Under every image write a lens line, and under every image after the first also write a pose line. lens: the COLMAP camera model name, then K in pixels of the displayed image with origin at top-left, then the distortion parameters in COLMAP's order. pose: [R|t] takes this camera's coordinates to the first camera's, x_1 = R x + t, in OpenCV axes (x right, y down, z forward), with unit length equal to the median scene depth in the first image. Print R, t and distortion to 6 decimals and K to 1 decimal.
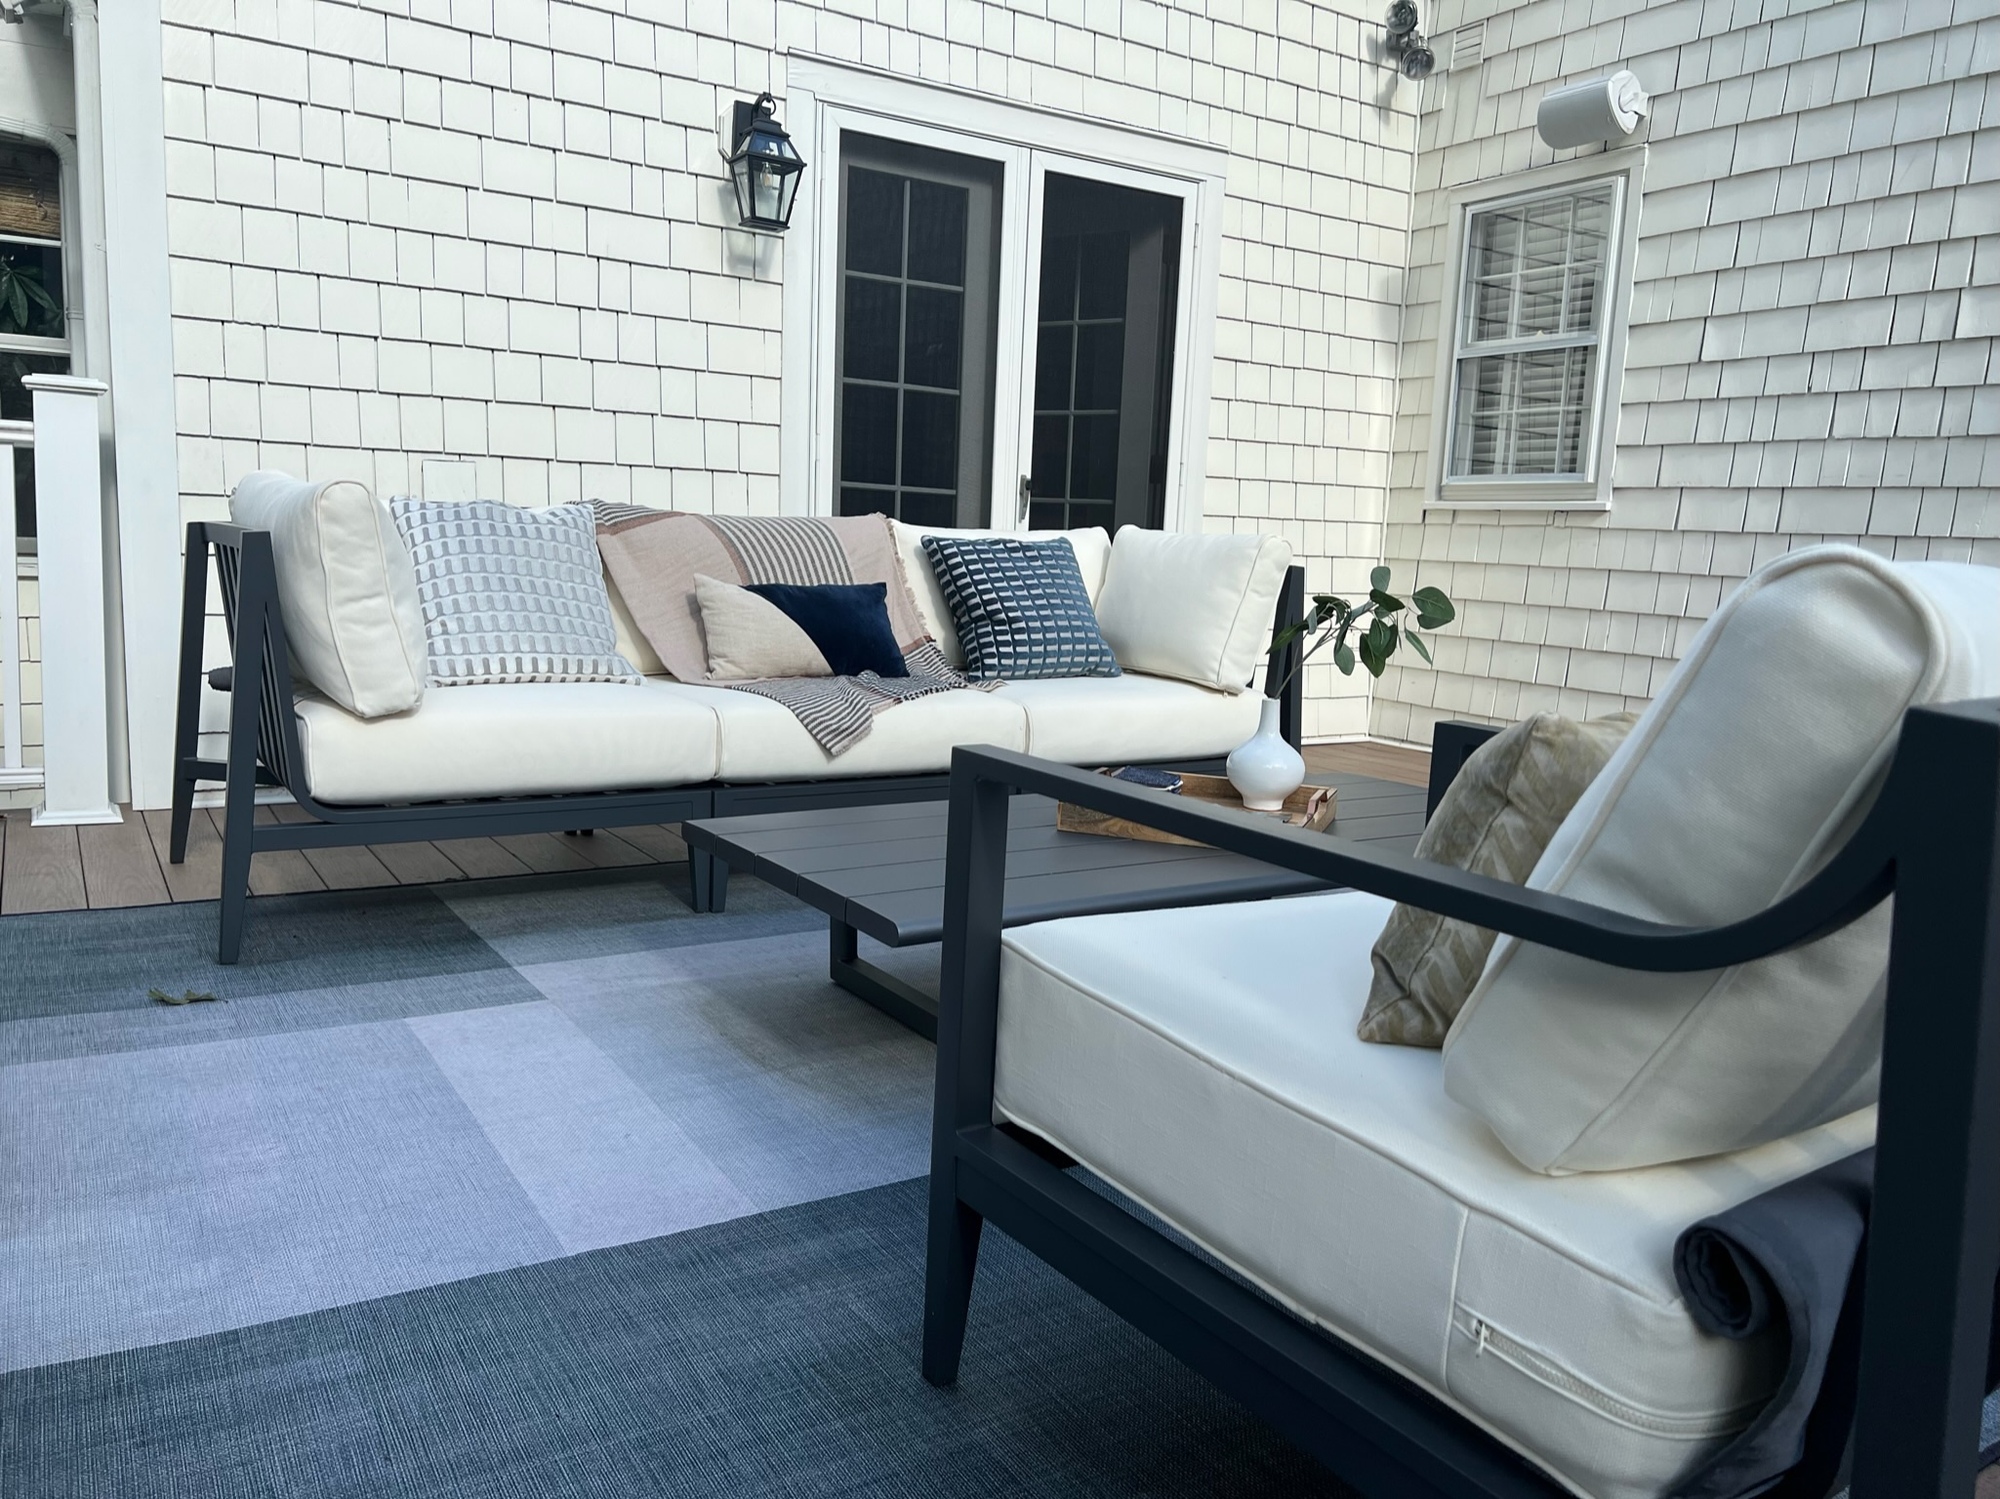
lens RADIAL K [[1507.9, 0, 1011.1], [0, 1507.9, 735.5], [0, 0, 1]] dist [0.059962, -0.059553]
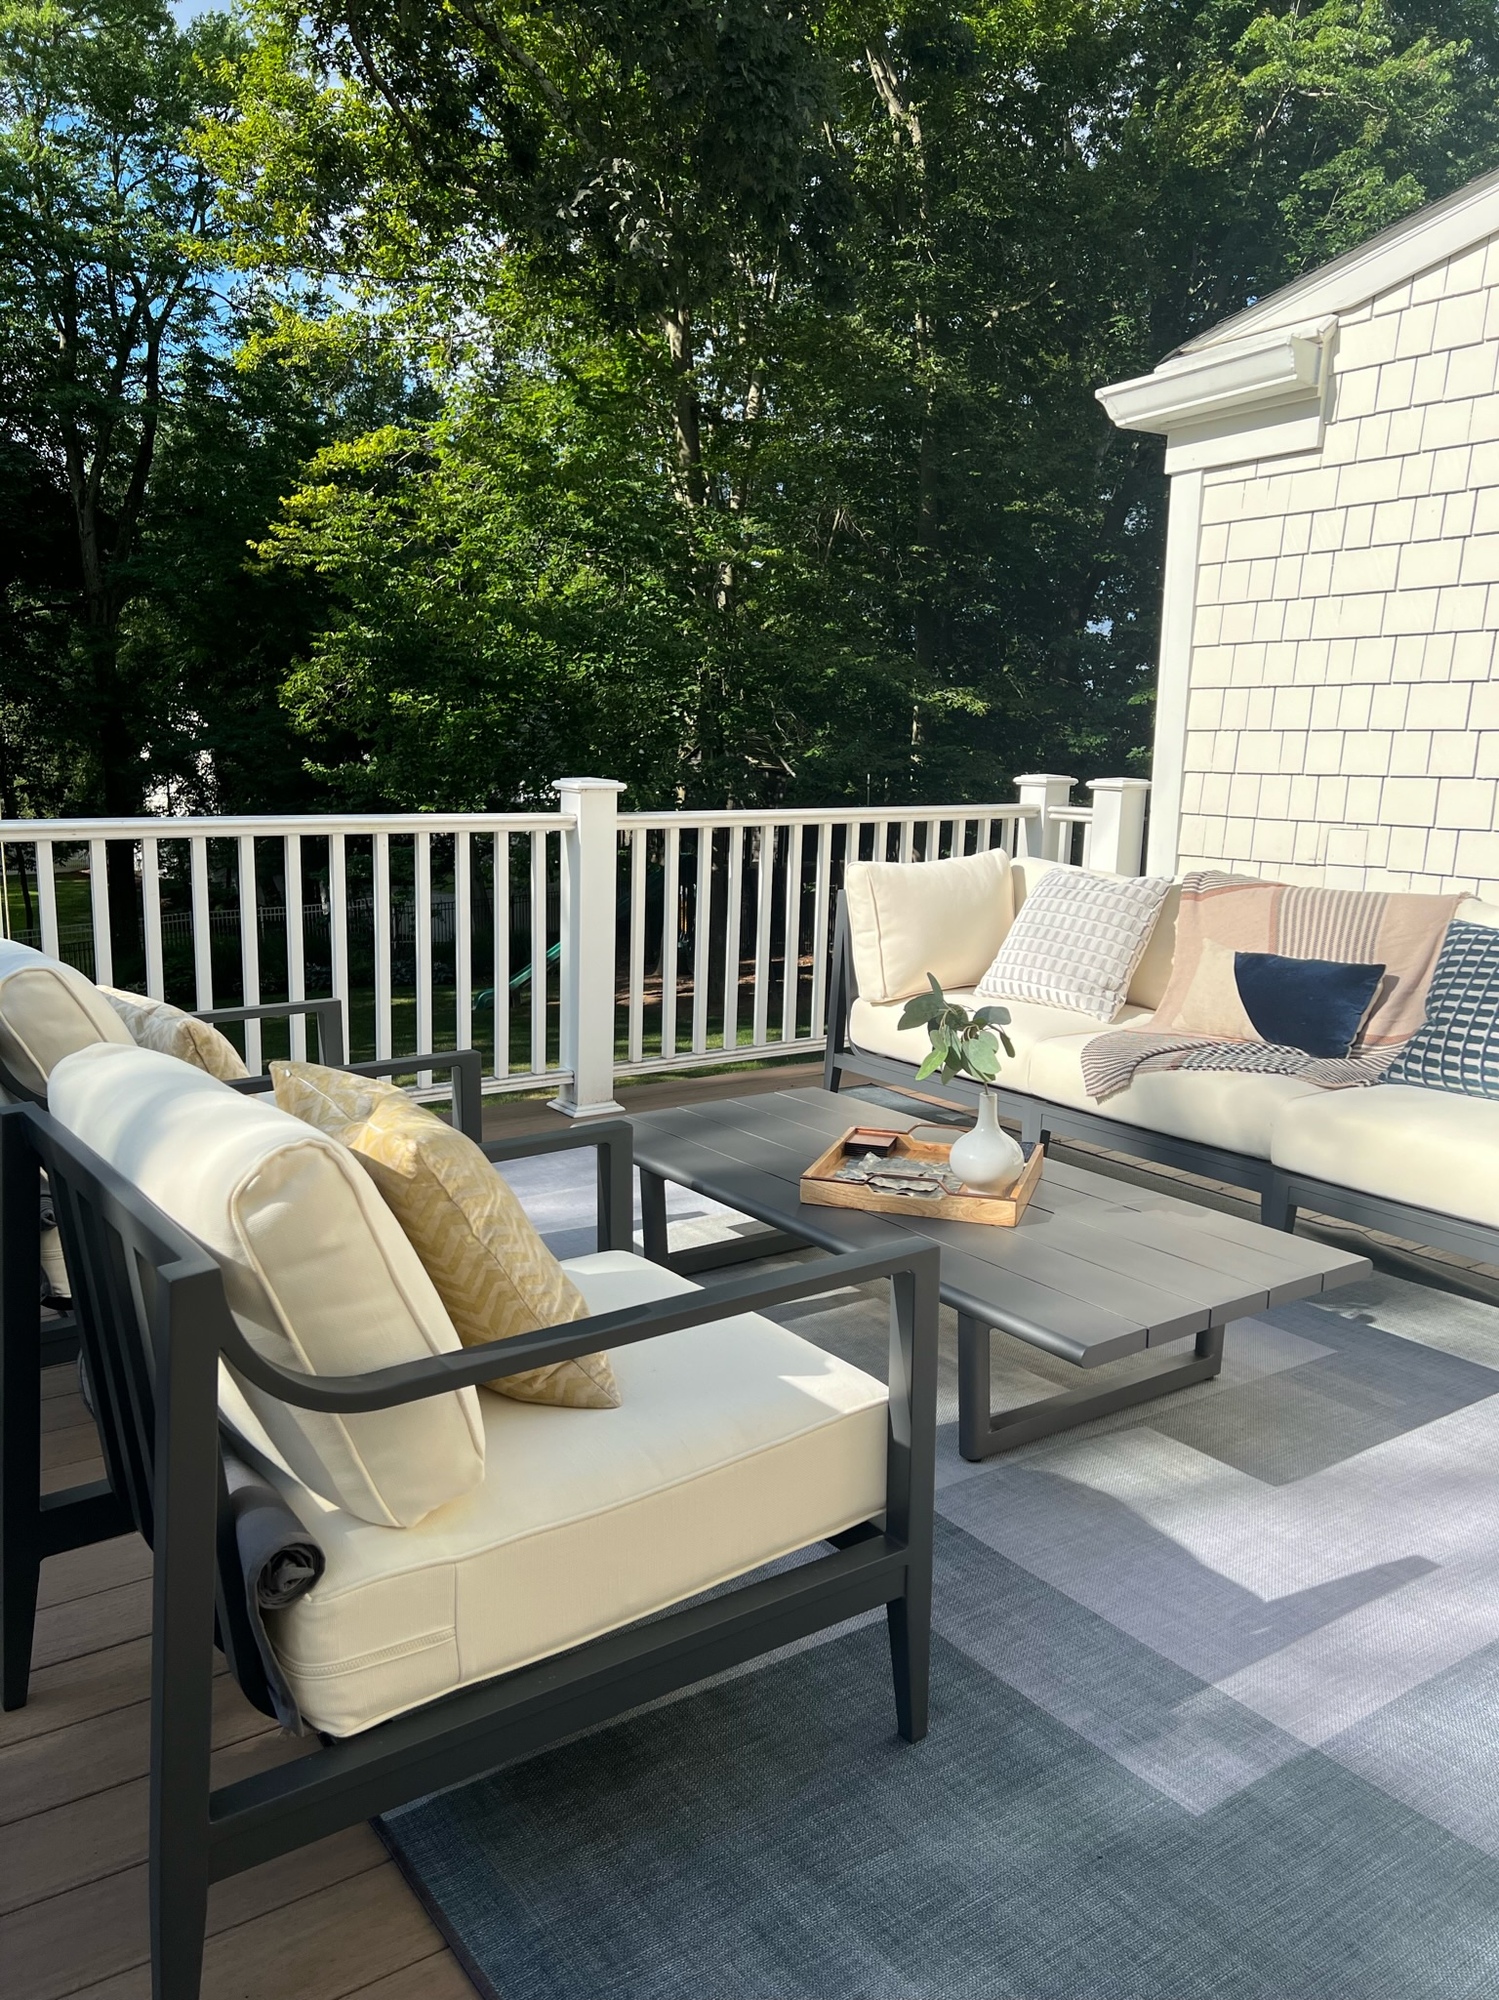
lens RADIAL K [[1507.9, 0, 739.2], [0, 1507.9, 1009.5], [0, 0, 1]] dist [0.059962, -0.059553]
pose [[0.043646, 0.130657, -0.990466, 0.788956], [-0.145511, 0.981670, 0.123085, -0.122116], [0.988394, 0.138751, 0.061858, 0.491824]]
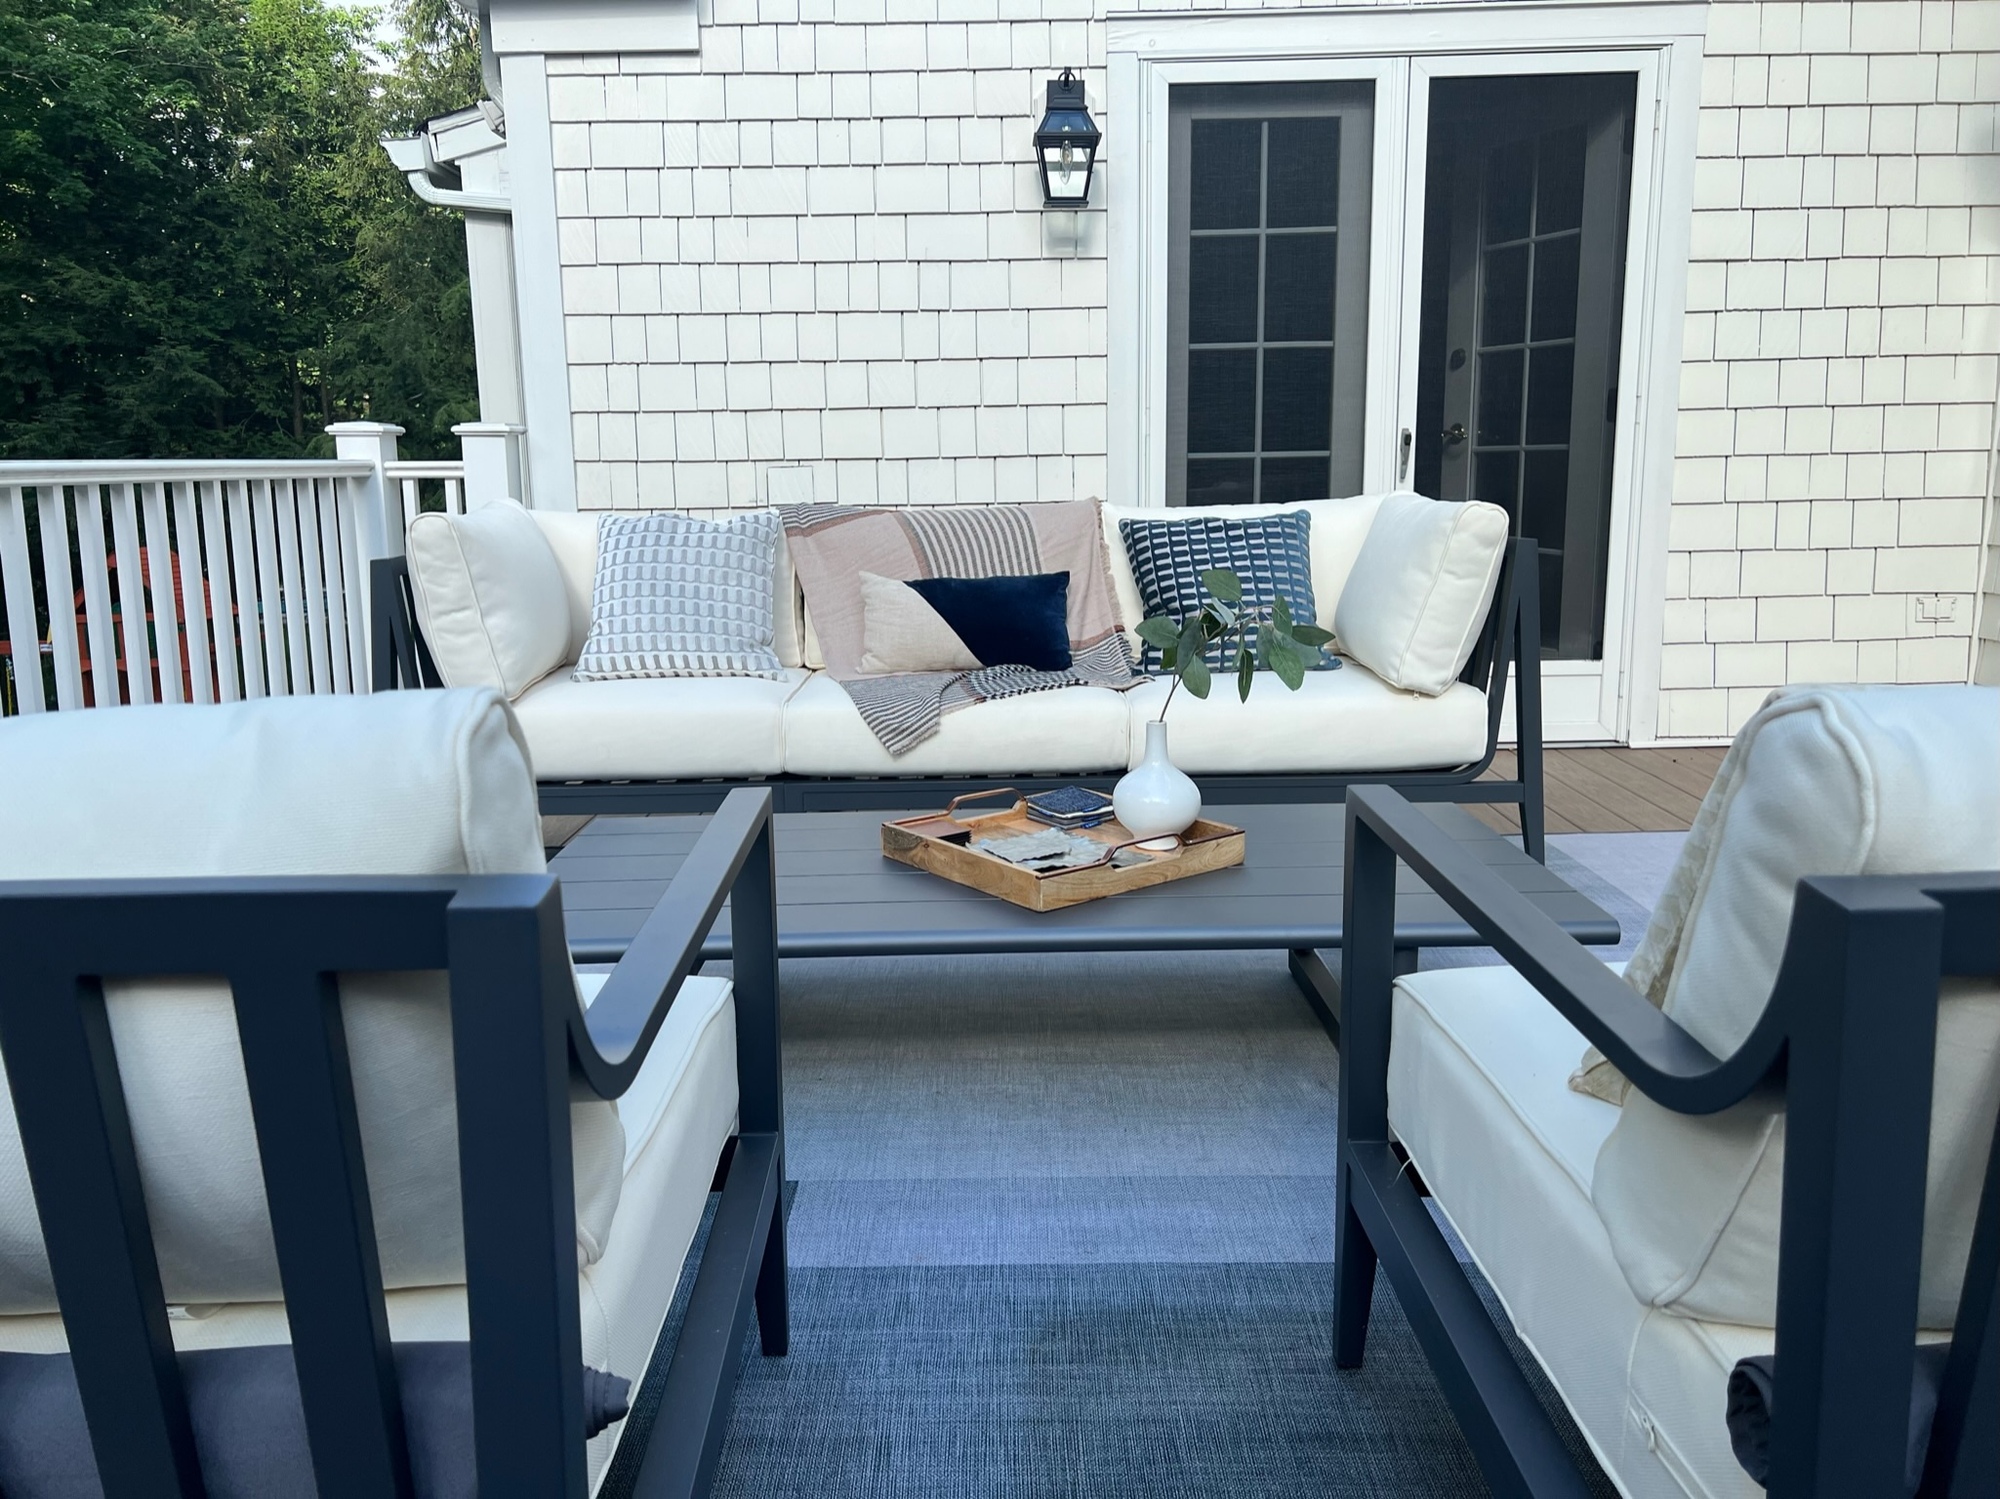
lens RADIAL K [[1507.9, 0, 999.5], [0, 1507.9, 733.9], [0, 0, 1]] dist [0.059962, -0.059553]
pose [[0.837595, 0.038636, -0.544924, 0.376682], [-0.019134, 0.998959, 0.041417, -0.033476], [0.545957, -0.024264, 0.837462, 0.150543]]
